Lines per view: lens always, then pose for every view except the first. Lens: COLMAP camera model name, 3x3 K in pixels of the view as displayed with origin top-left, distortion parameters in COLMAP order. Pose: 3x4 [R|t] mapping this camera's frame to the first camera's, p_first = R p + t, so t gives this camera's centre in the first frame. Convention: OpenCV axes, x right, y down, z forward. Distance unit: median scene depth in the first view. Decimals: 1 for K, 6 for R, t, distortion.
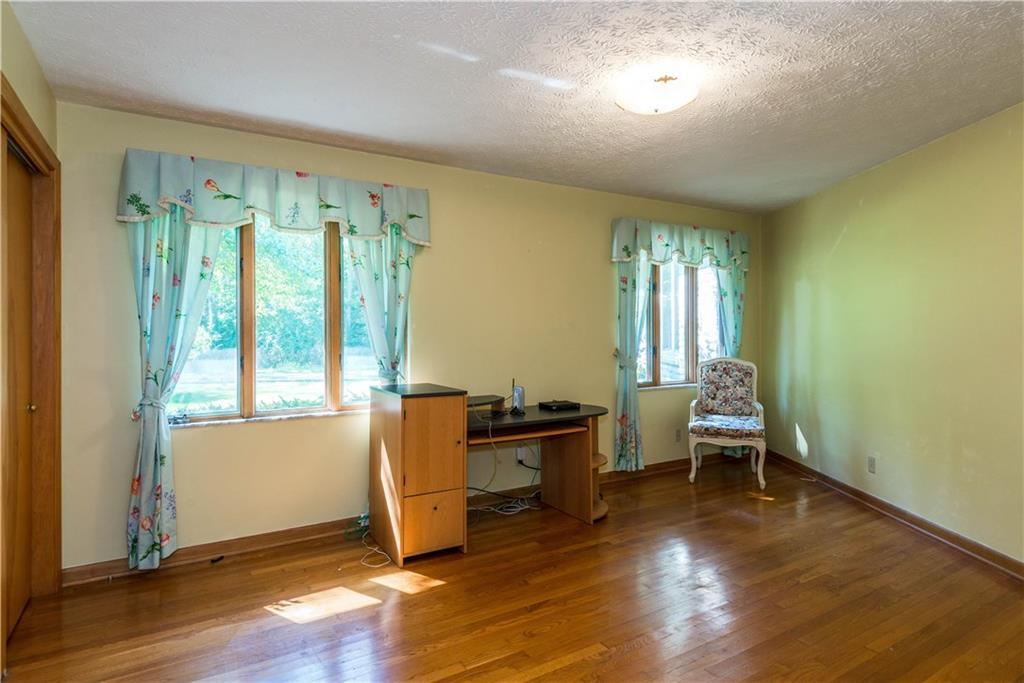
lens RADIAL K [[553.4, 0, 512.1], [0, 553.4, 341.1], [0, 0, 1]] dist [-0.001265, -0.000970]
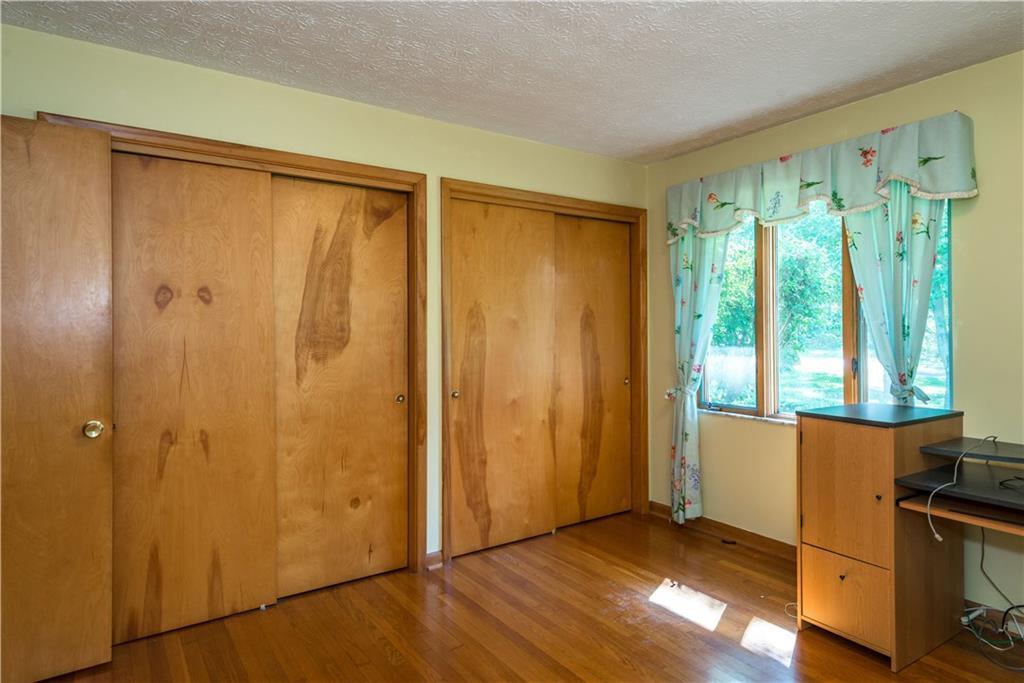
lens RADIAL K [[596.2, 0, 512.0], [0, 596.2, 331.5], [0, 0, 1]] dist [0.000972, 0.000880]
pose [[0.038771, 0.007032, -0.999223, 0.627964], [-0.007959, 0.999946, 0.006728, -0.019845], [0.999216, 0.007692, 0.038825, 0.547707]]
